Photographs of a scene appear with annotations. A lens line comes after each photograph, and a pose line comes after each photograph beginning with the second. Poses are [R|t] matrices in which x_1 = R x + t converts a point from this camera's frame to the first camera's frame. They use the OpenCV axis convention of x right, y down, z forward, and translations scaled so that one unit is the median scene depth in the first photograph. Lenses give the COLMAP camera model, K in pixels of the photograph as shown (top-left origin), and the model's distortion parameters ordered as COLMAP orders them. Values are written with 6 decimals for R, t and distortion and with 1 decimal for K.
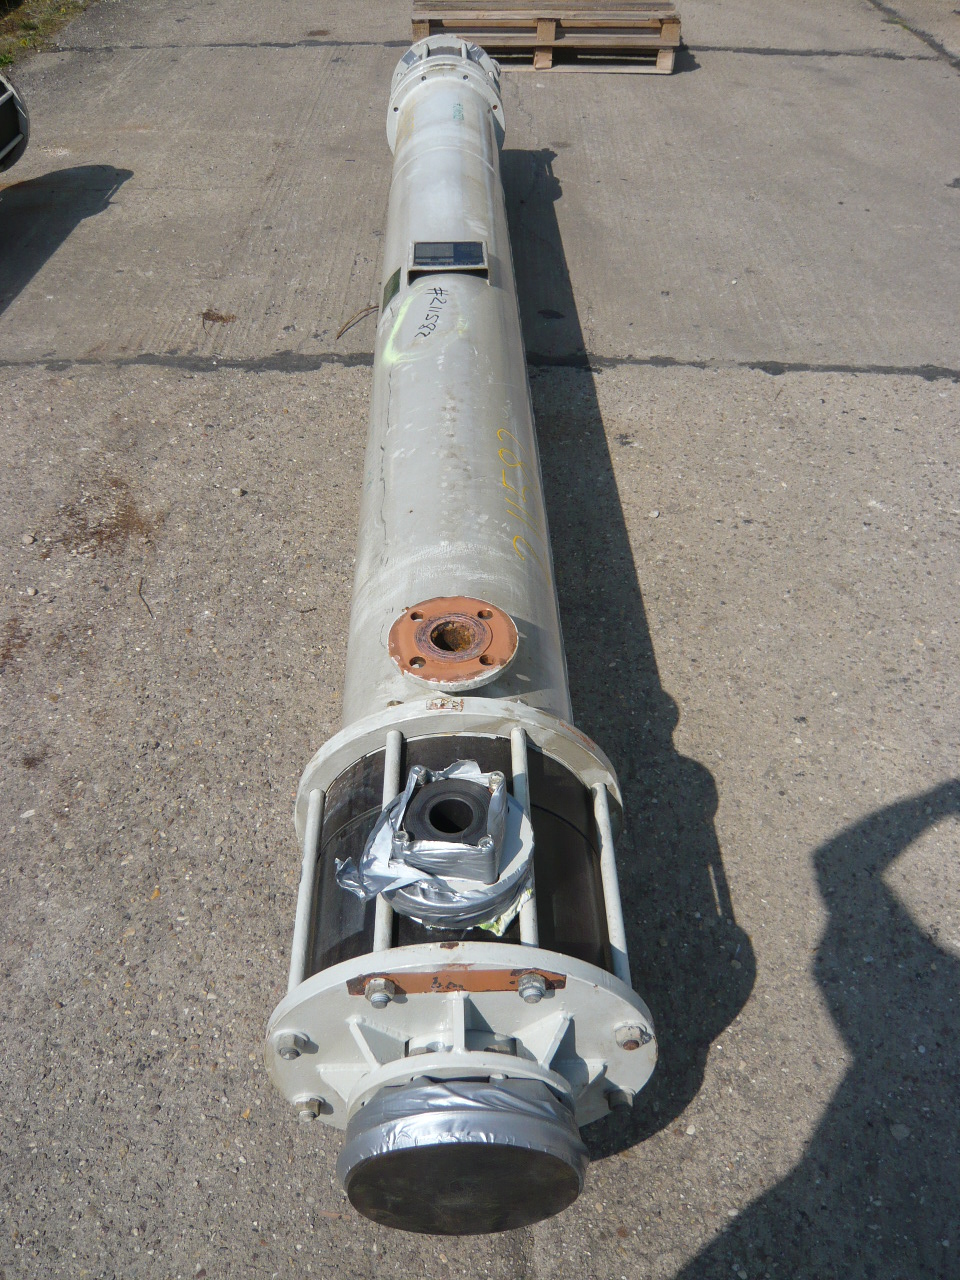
lens RADIAL K [[1095.0, 0, 466.4], [0, 1095.0, 631.1], [0, 0, 1]] dist [-0.070541, -0.001330]
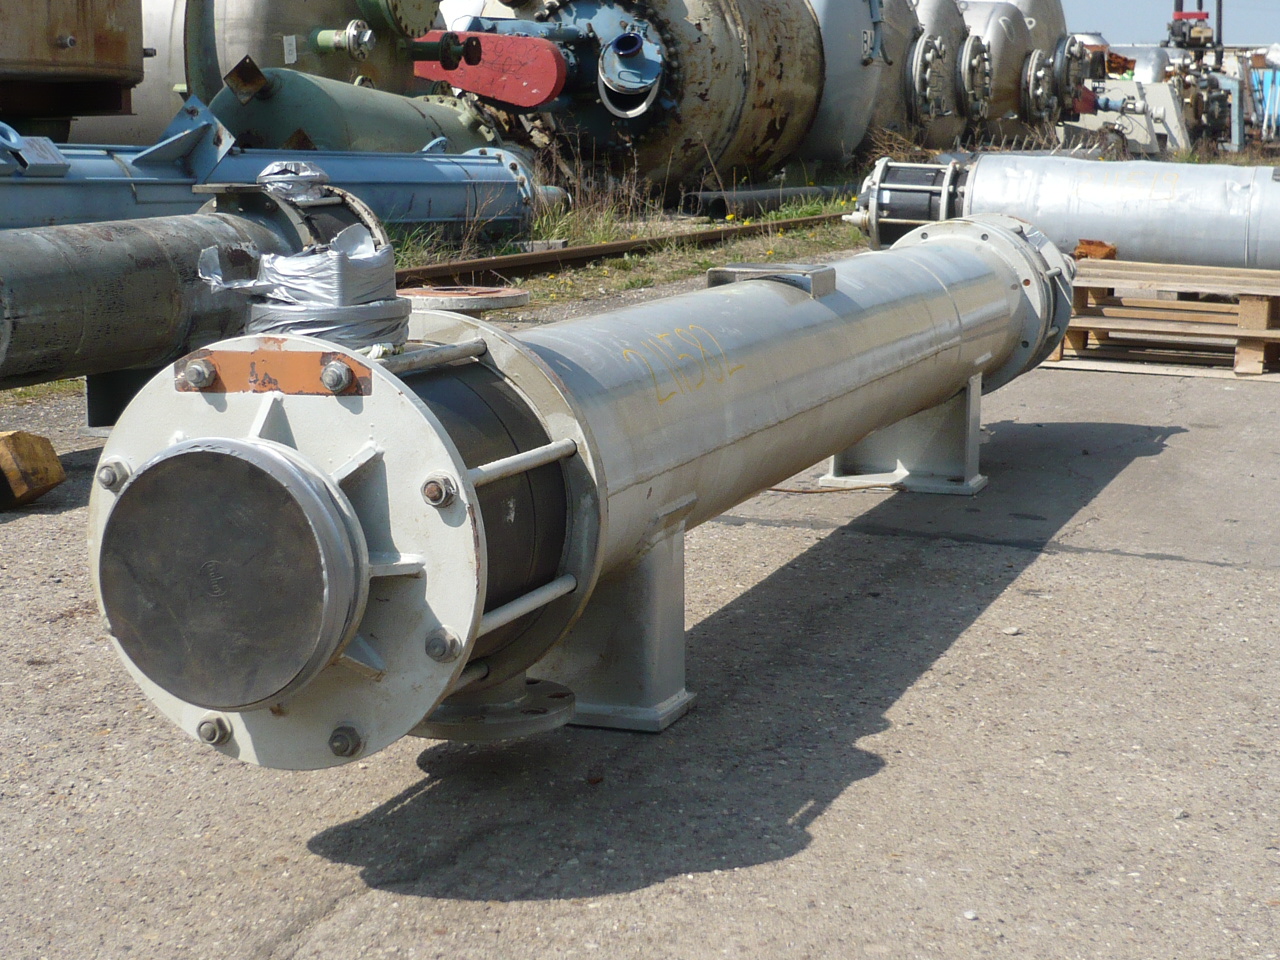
lens RADIAL K [[2443.9, 0, 642.0], [0, 2443.9, 481.2], [0, 0, 1]] dist [-0.091400, 0.000000]
pose [[0.938703, 0.070194, -0.337504, 0.684732], [-0.243347, 0.828388, -0.504535, 0.928274], [0.244169, 0.555739, 0.794692, -0.403802]]
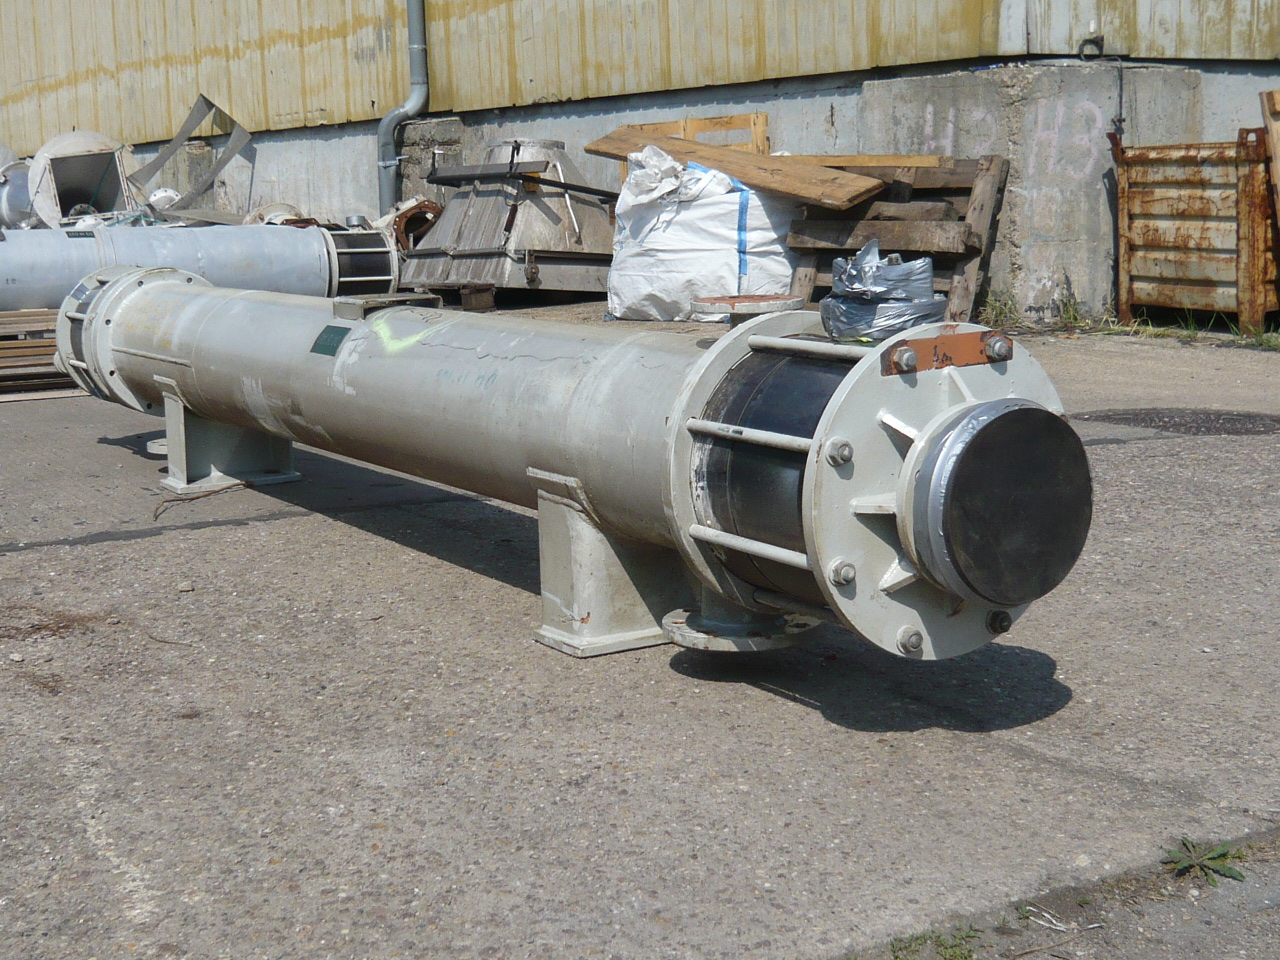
lens RADIAL K [[1942.3, 0, 643.2], [0, 1942.3, 482.6], [0, 0, 1]] dist [-0.092382, 0.000000]
pose [[0.864636, -0.093690, 0.493586, -0.943158], [0.349604, 0.817773, -0.457192, 0.881103], [-0.360807, 0.567864, 0.739830, -0.306310]]
